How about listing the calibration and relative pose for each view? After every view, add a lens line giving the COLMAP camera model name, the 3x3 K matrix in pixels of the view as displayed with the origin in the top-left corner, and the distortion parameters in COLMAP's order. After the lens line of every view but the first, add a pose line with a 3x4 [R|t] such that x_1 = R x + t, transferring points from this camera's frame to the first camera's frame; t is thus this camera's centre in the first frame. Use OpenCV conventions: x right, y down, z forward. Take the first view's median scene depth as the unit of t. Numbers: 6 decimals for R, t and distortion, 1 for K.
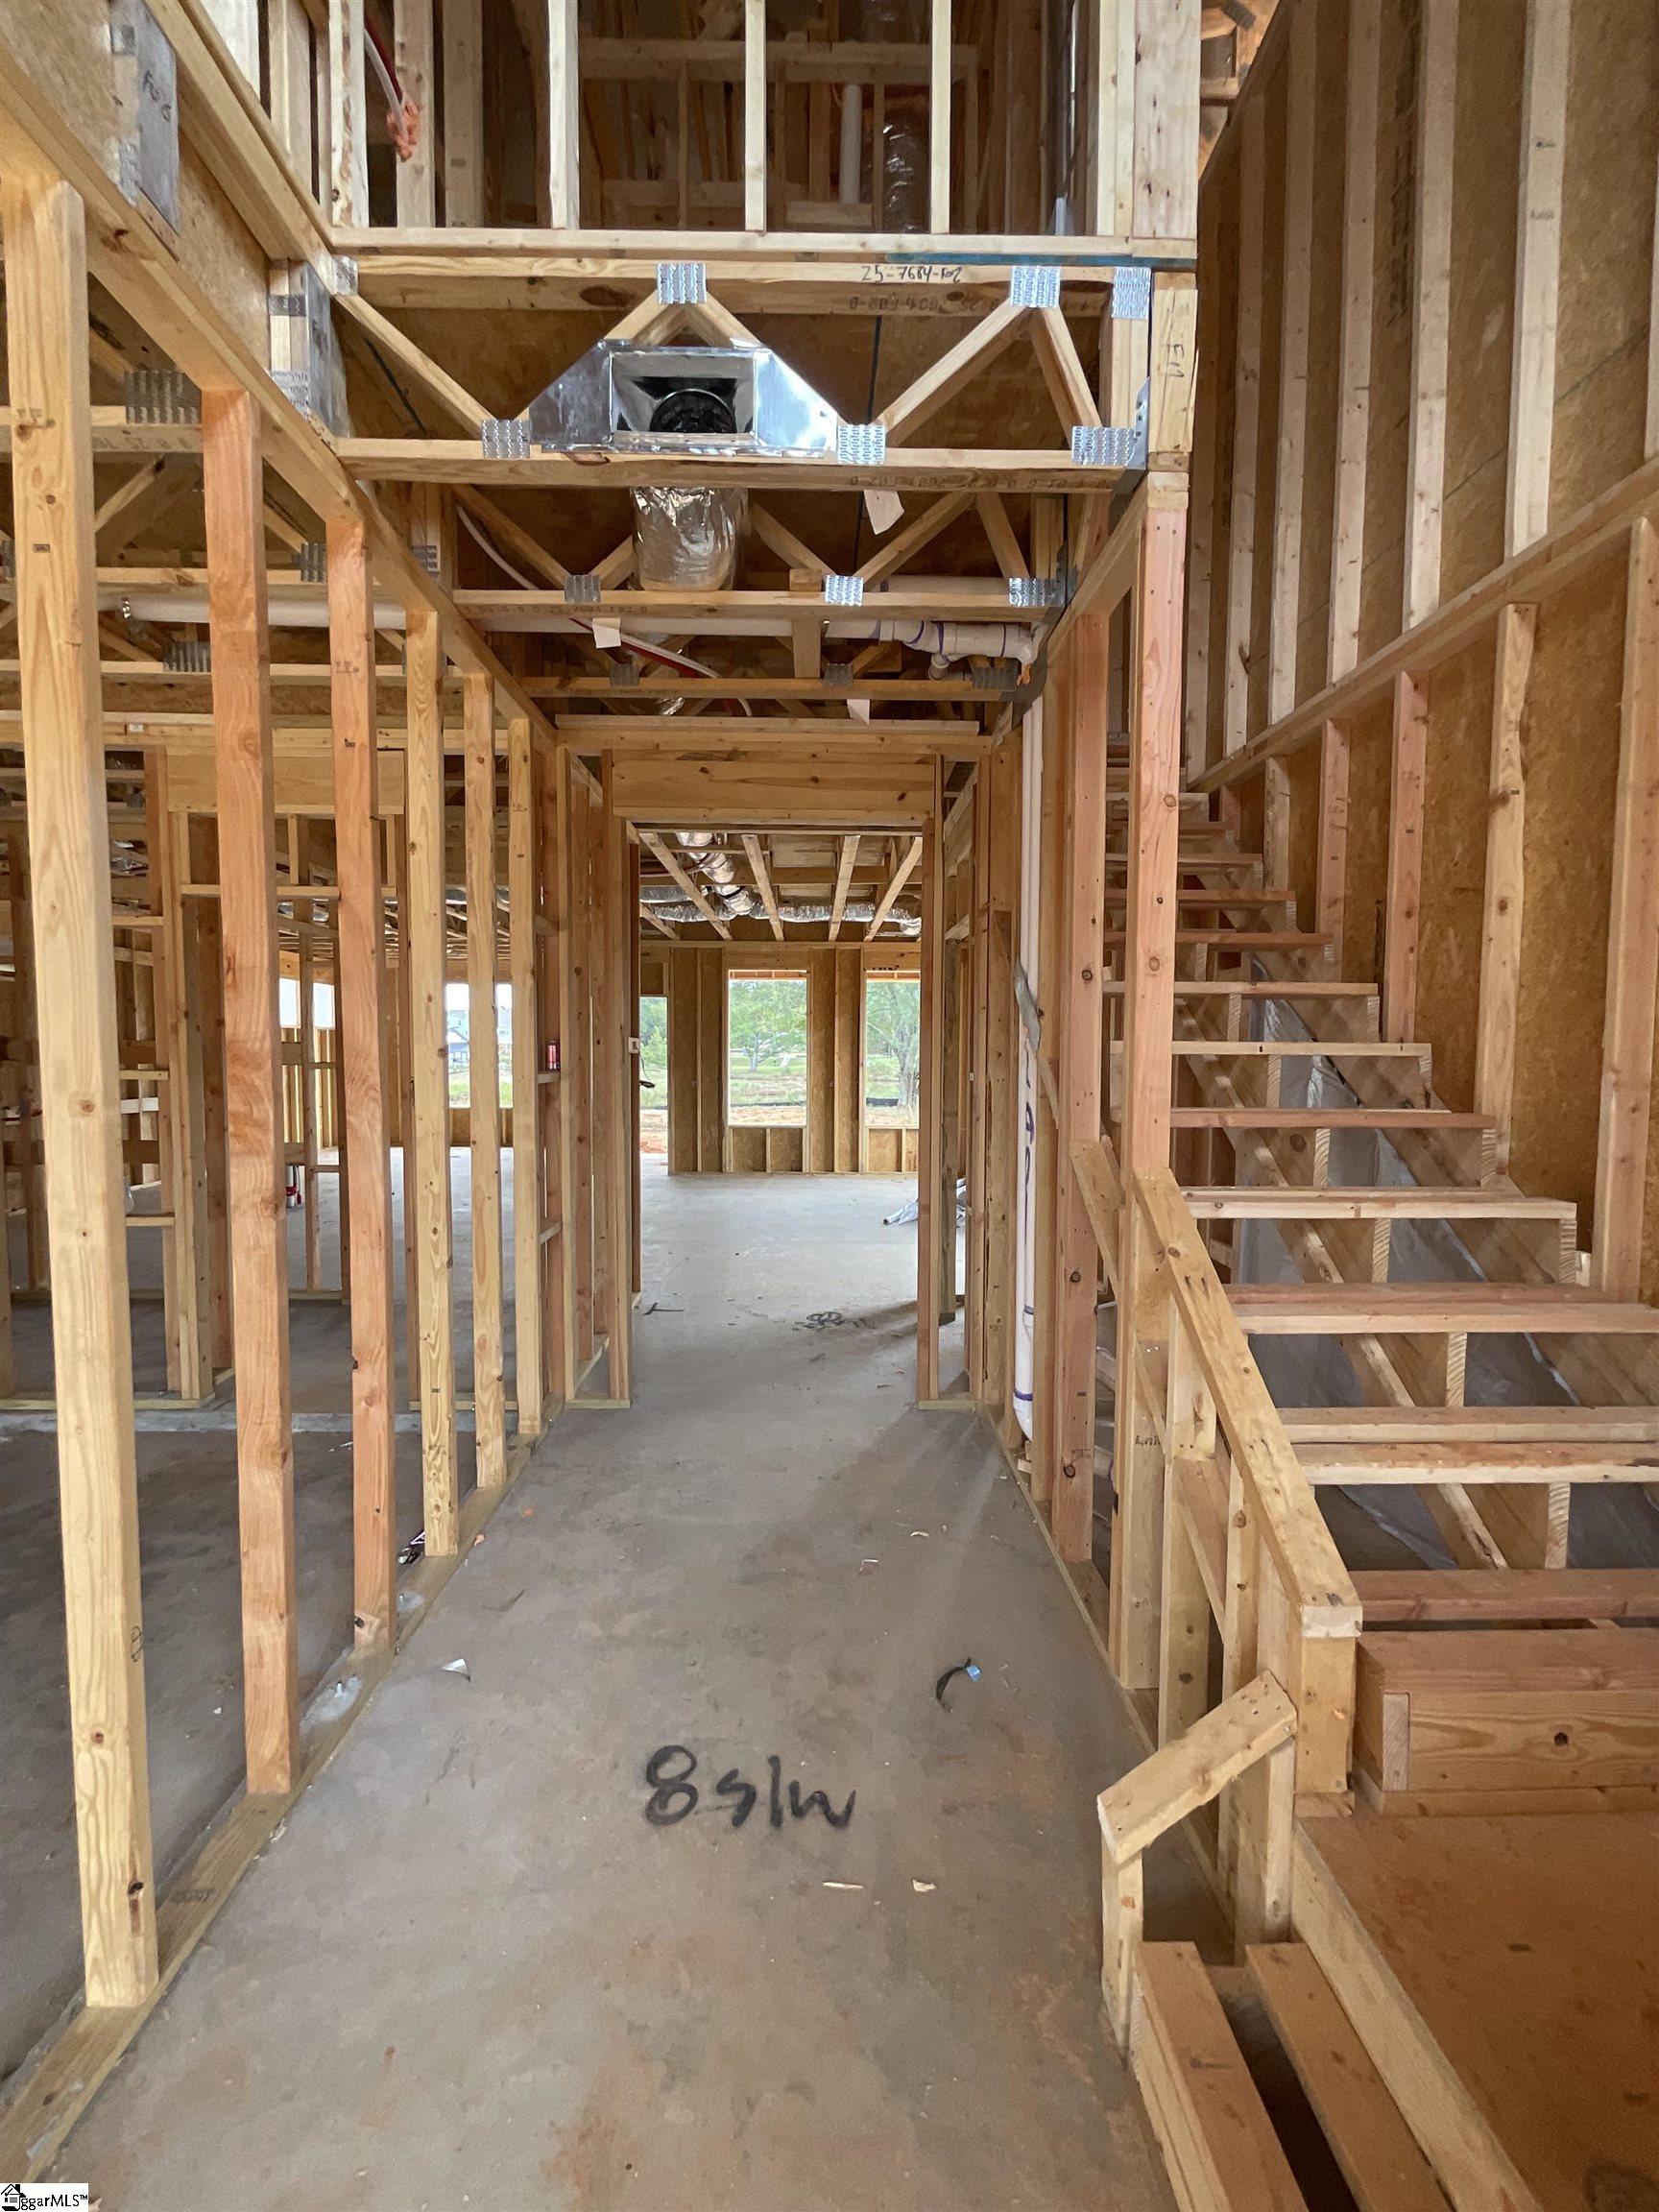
lens RADIAL K [[885.5, 0, 836.8], [0, 885.5, 1102.2], [0, 0, 1]] dist [-0.005899, 0.001331]
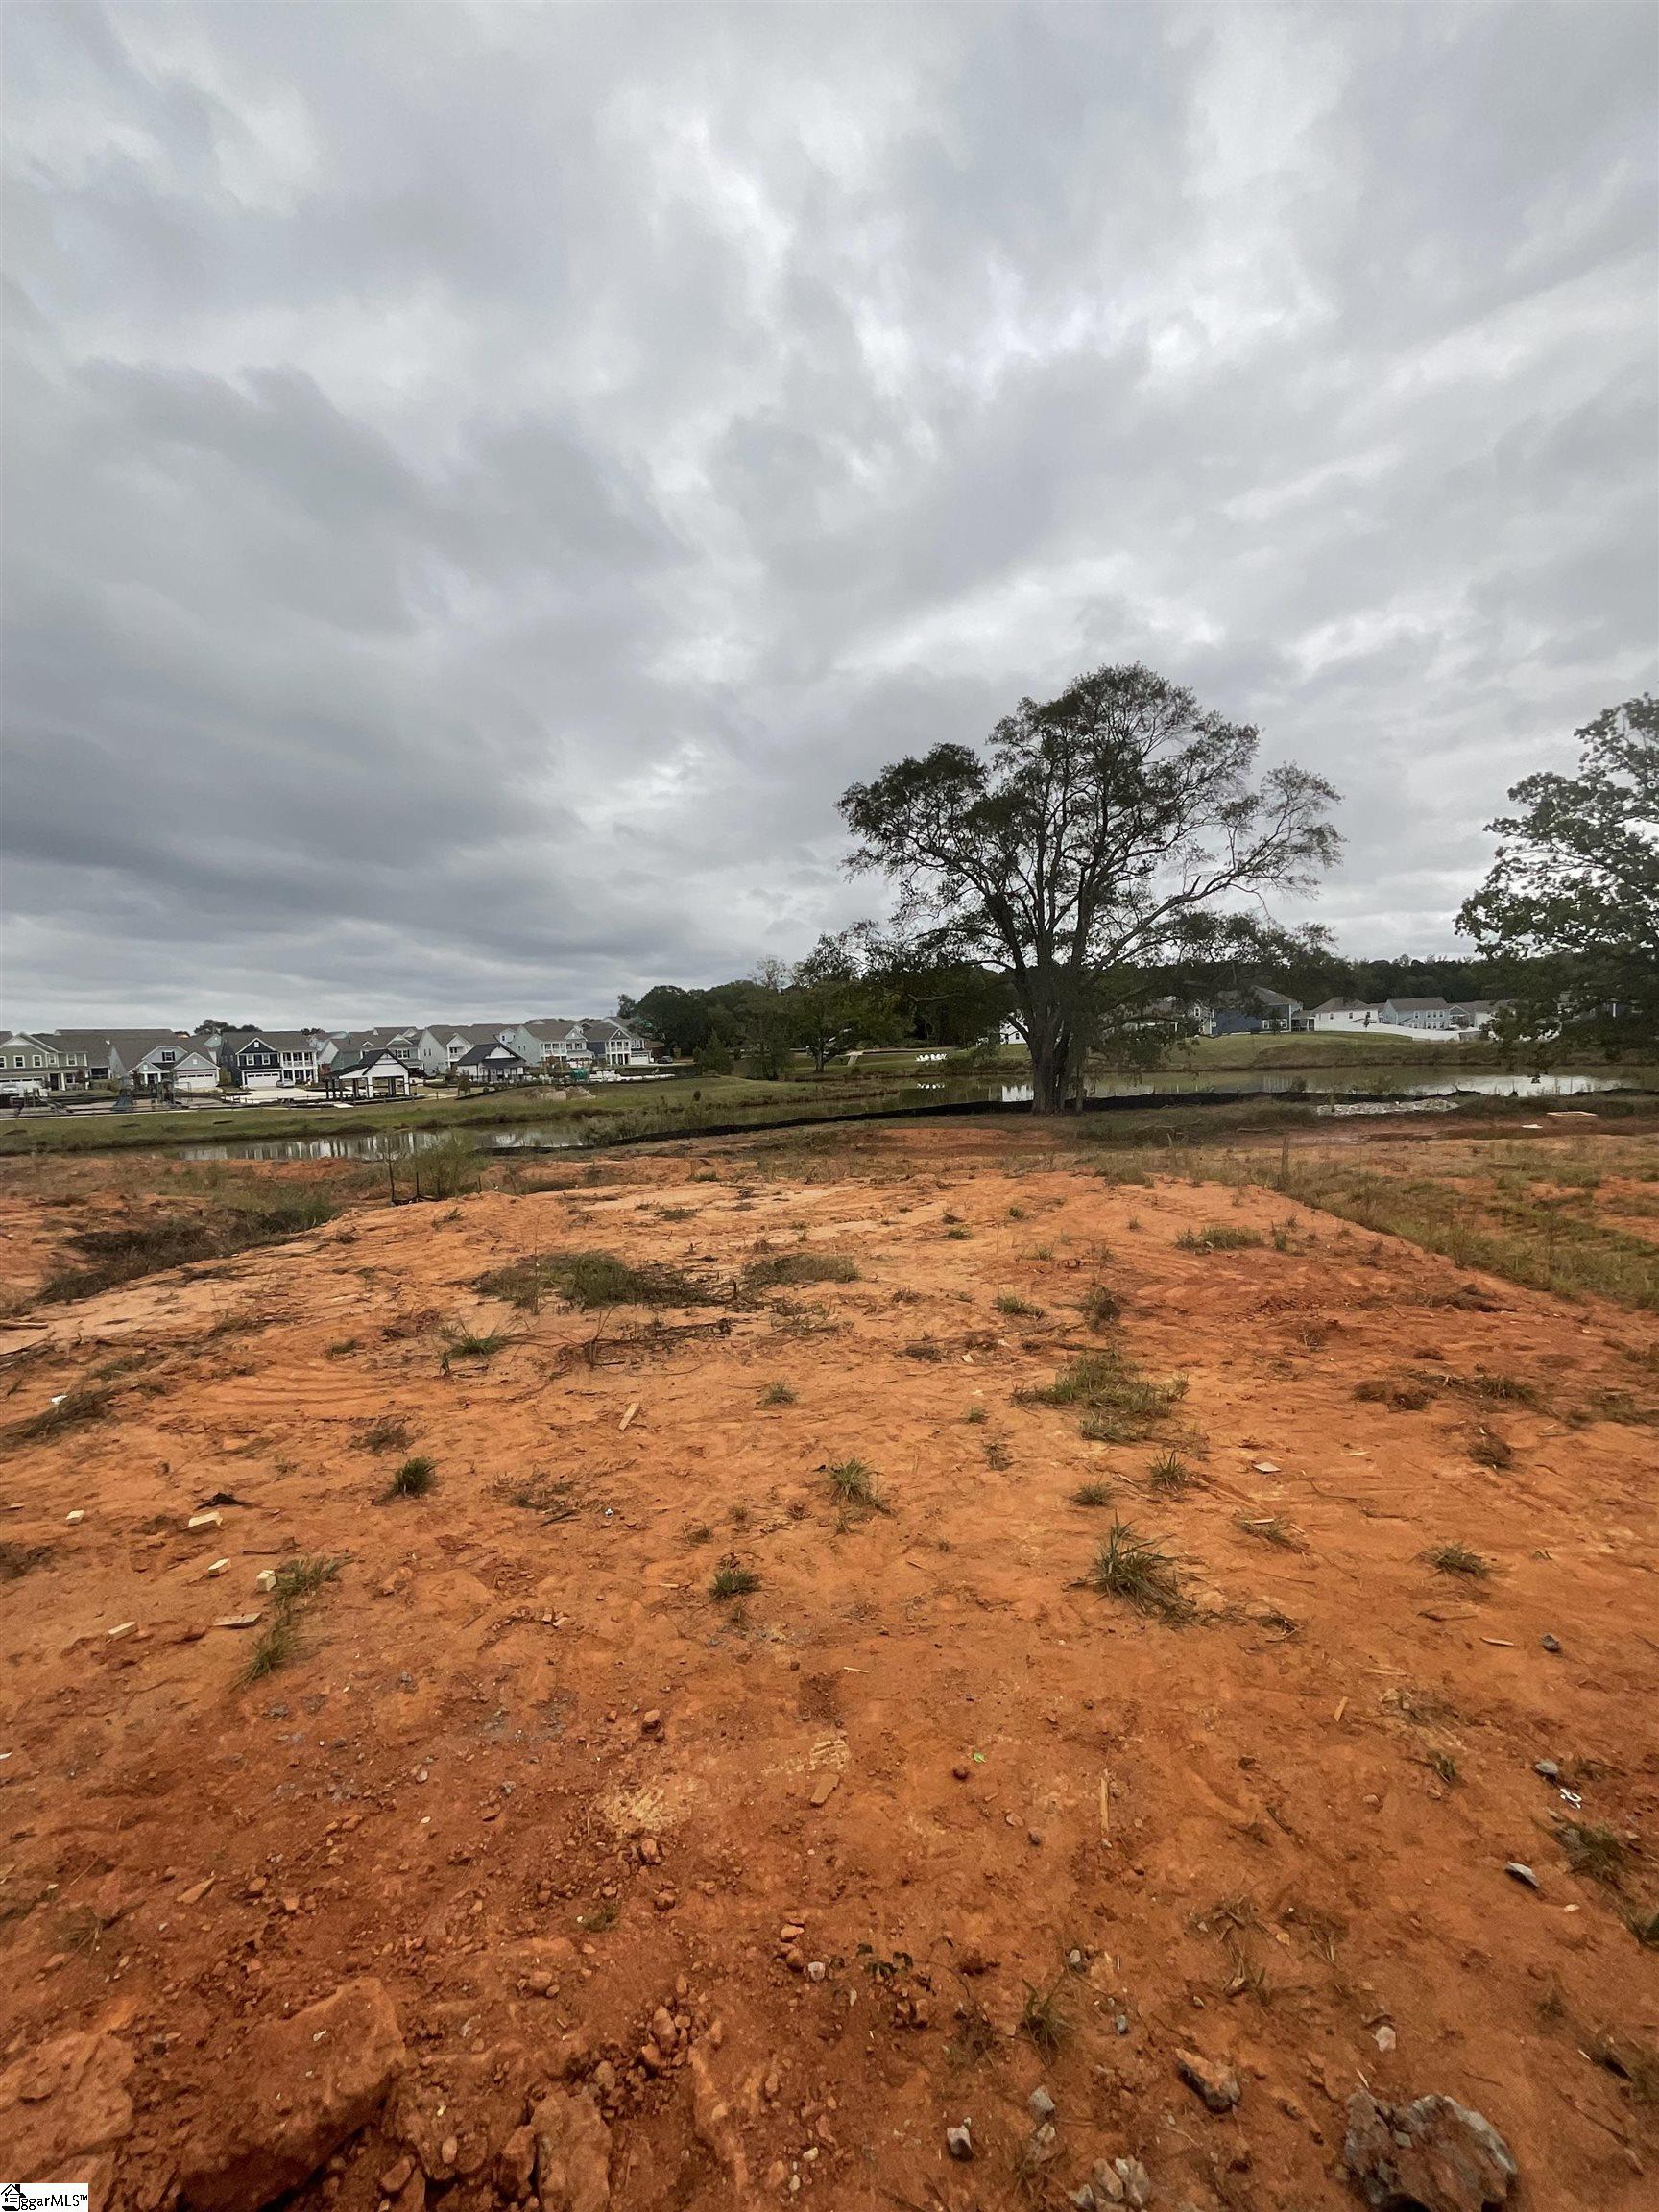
lens RADIAL K [[885.5, 0, 821.6], [0, 885.5, 1084.7], [0, 0, 1]] dist [-0.005899, 0.001331]
pose [[0.995046, -0.050728, -0.085498, -0.202606], [0.049347, 0.998616, -0.018195, -0.067155], [0.086303, 0.013886, 0.996172, 1.200595]]
